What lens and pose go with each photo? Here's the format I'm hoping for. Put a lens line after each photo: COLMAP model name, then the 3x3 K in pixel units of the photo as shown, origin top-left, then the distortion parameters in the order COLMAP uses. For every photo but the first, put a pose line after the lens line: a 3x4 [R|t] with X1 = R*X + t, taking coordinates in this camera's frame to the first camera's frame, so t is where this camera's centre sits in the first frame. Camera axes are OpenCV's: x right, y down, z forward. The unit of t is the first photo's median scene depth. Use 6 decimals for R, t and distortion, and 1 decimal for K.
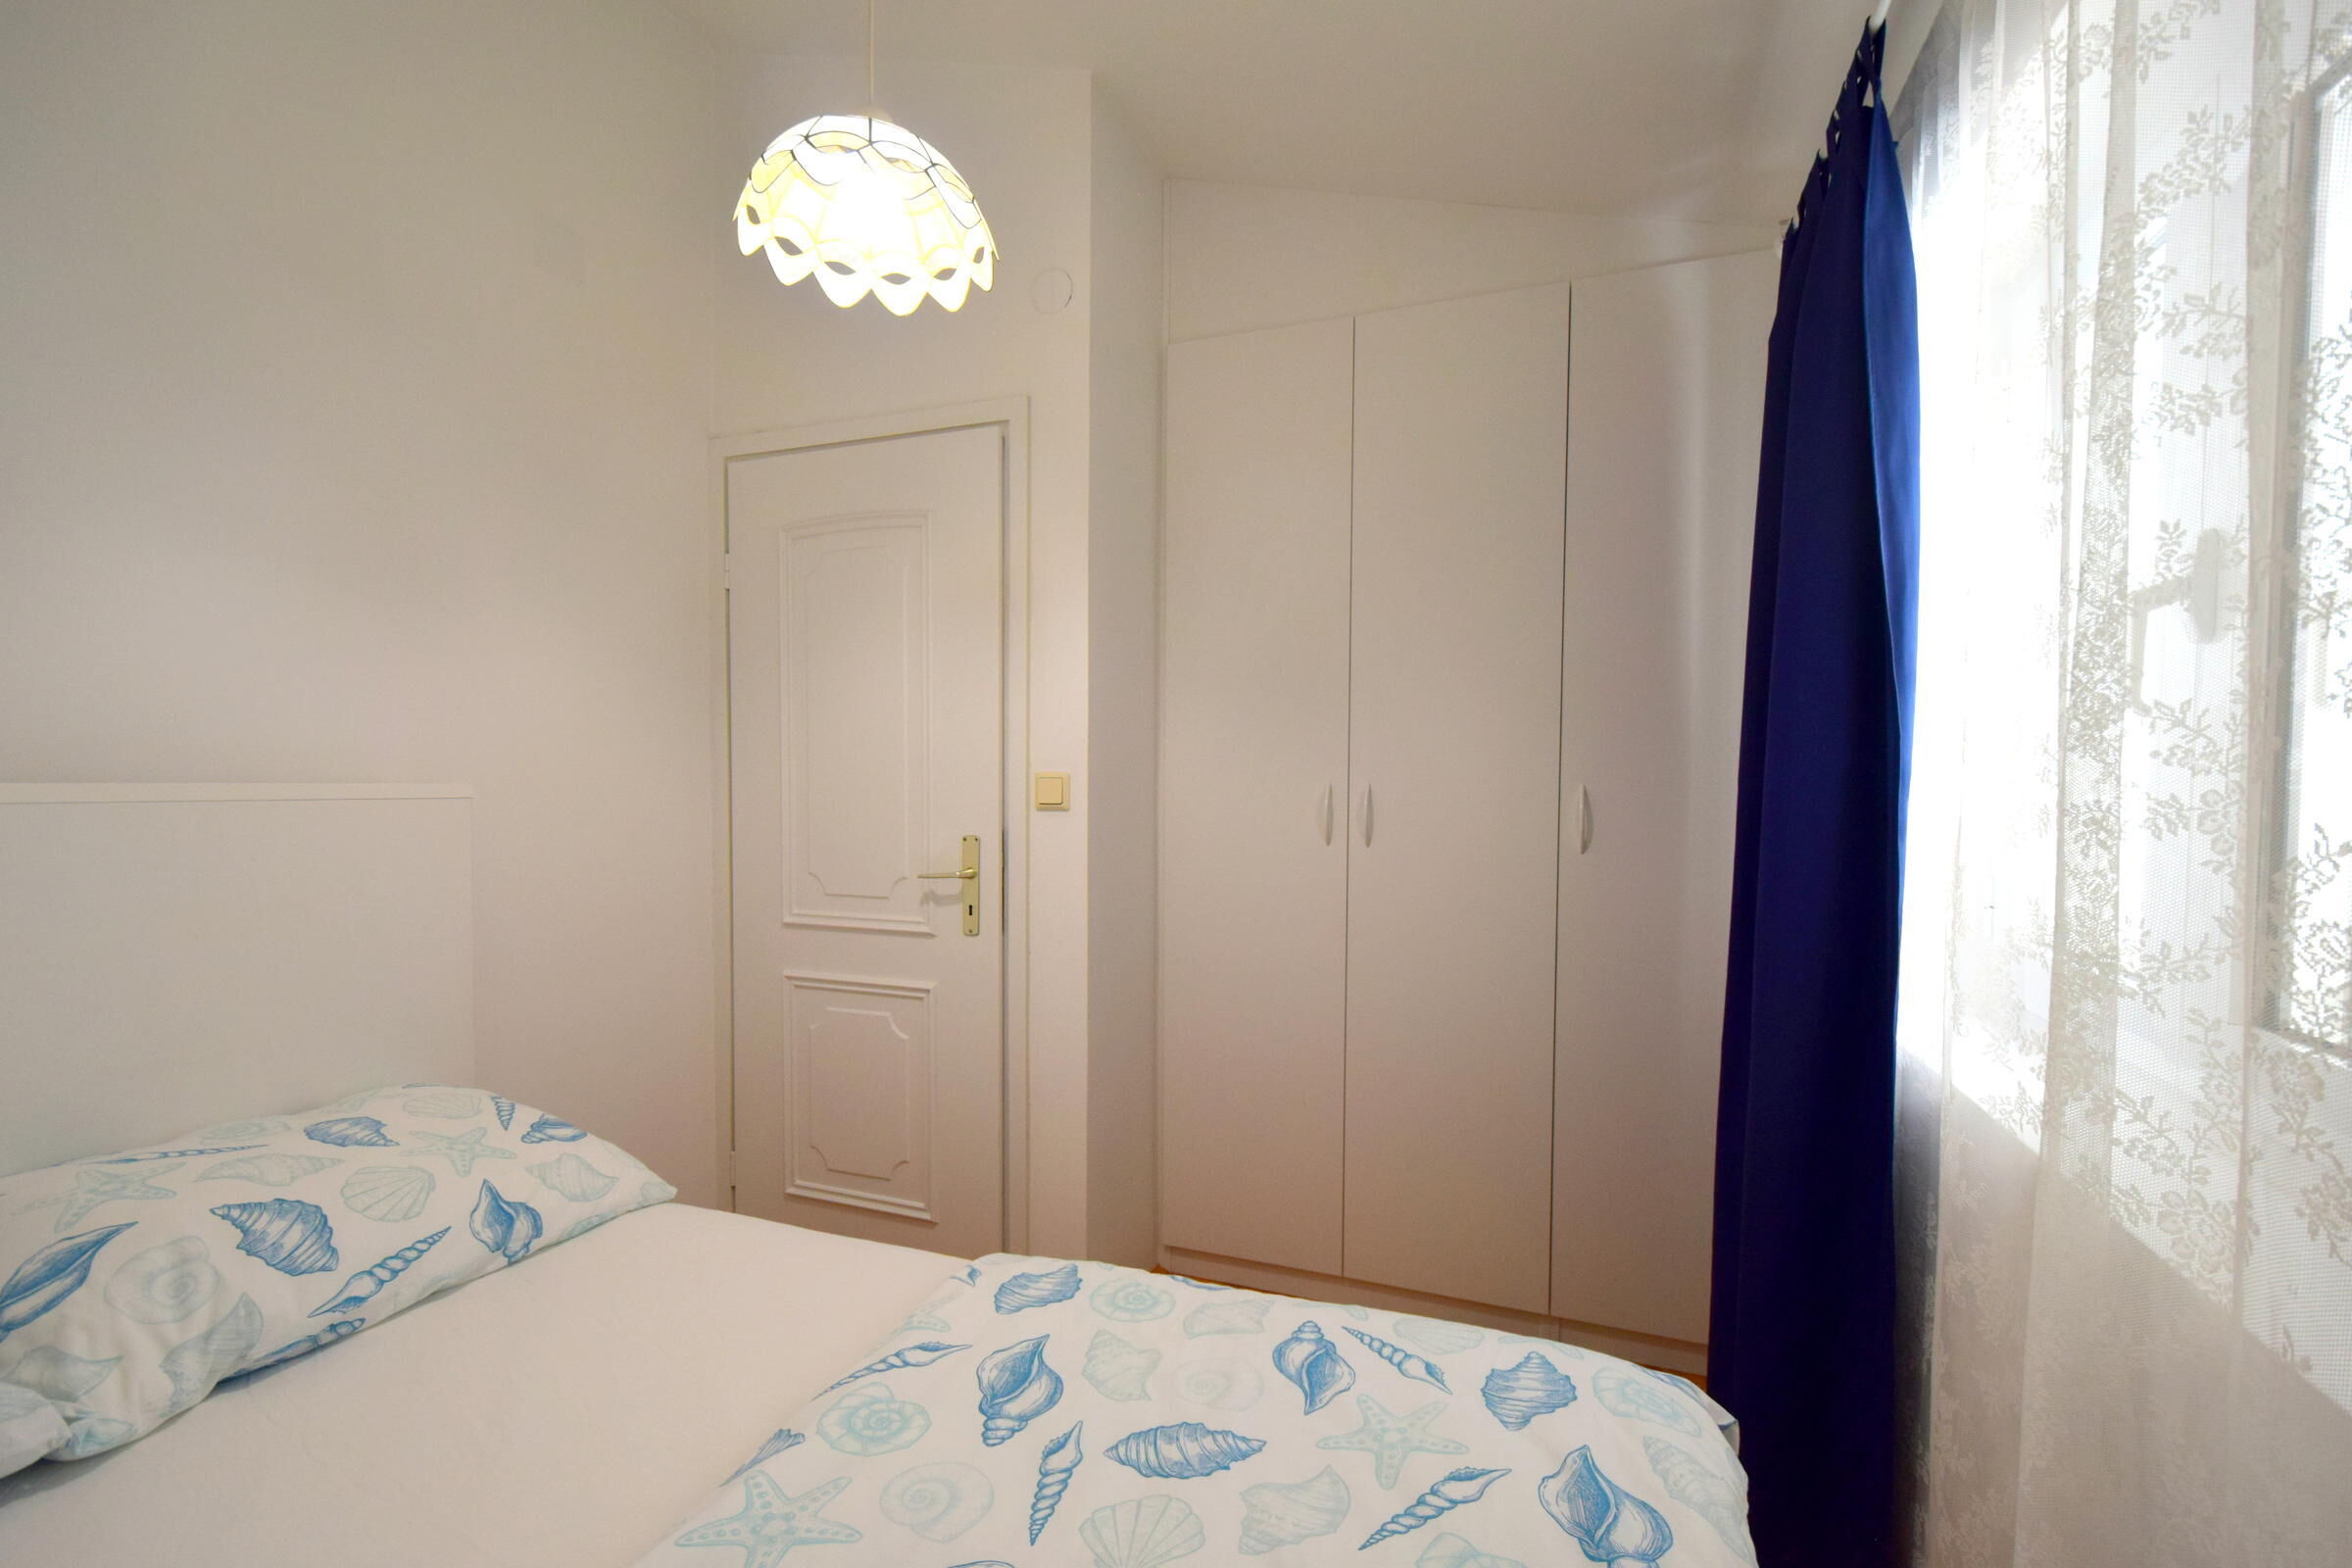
lens RADIAL K [[1035.3, 0, 1172.7], [0, 1035.3, 798.6], [0, 0, 1]] dist [-0.000941, -0.000612]
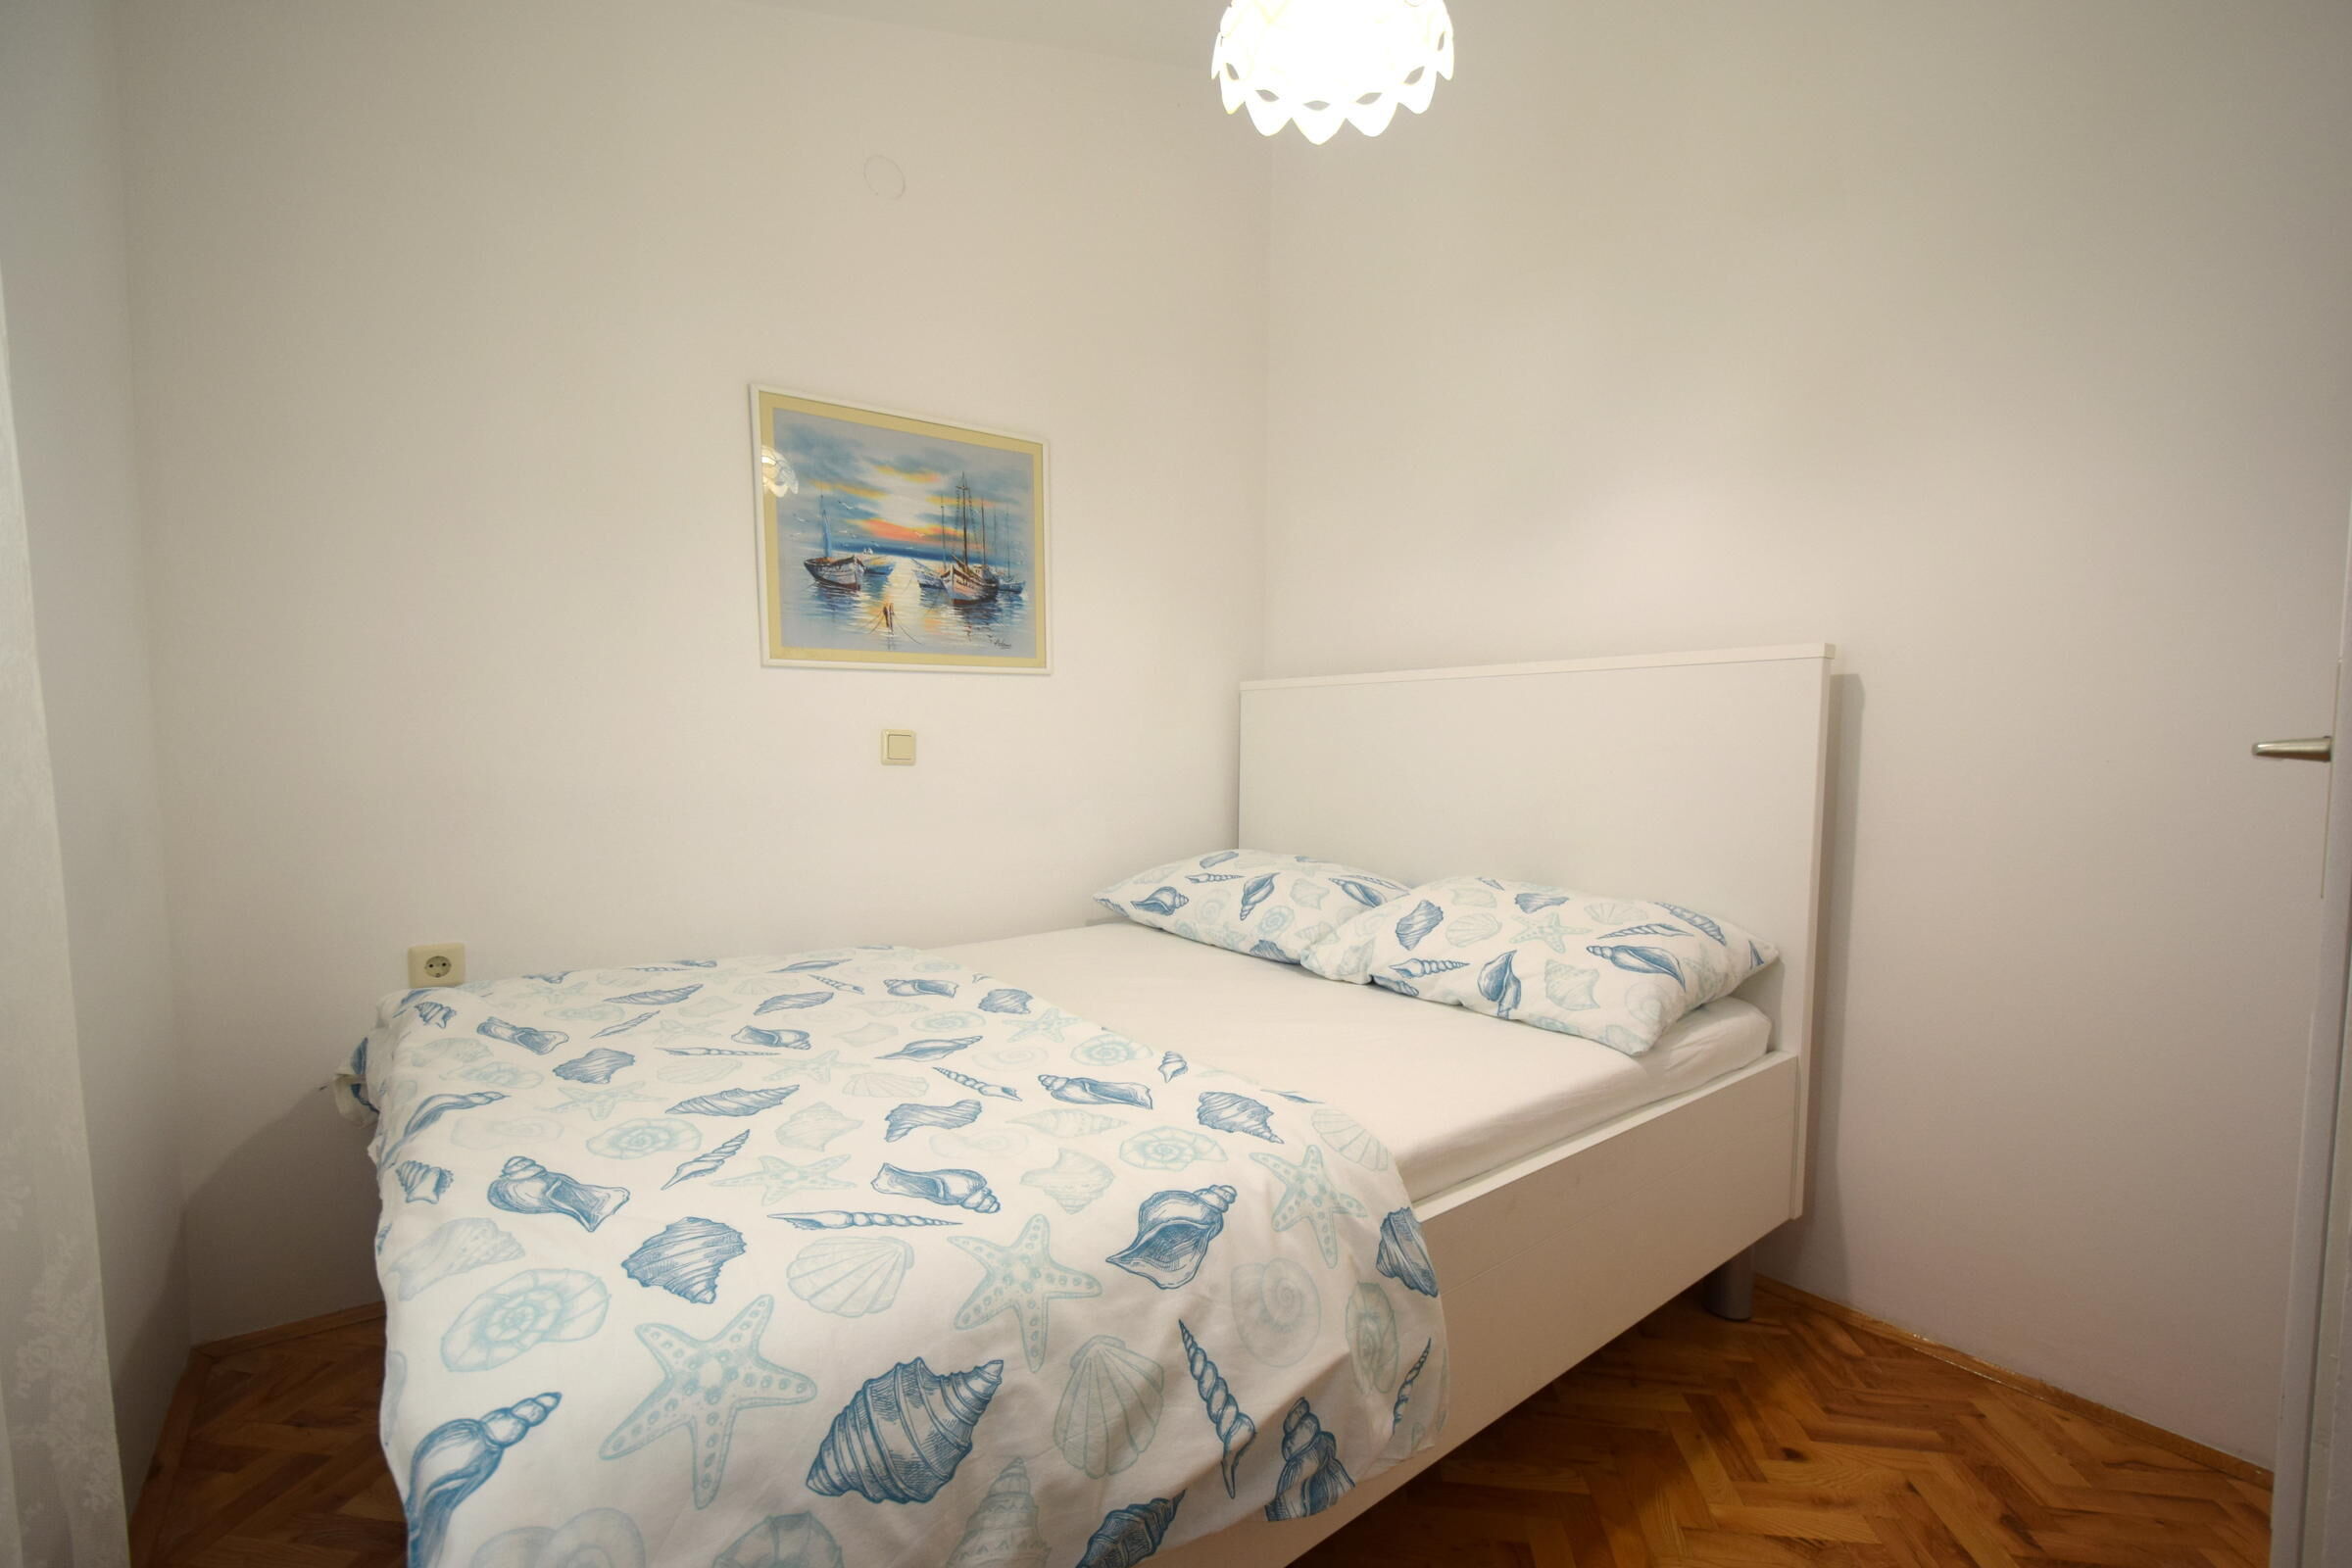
lens RADIAL K [[1035.3, 0, 1172.7], [0, 1035.3, 798.6], [0, 0, 1]] dist [-0.000941, -0.000612]
pose [[-0.516747, 0.025959, -0.855744, 0.725455], [-0.032073, 0.998252, 0.049650, 0.162768], [0.855537, 0.053102, -0.515011, 1.515408]]
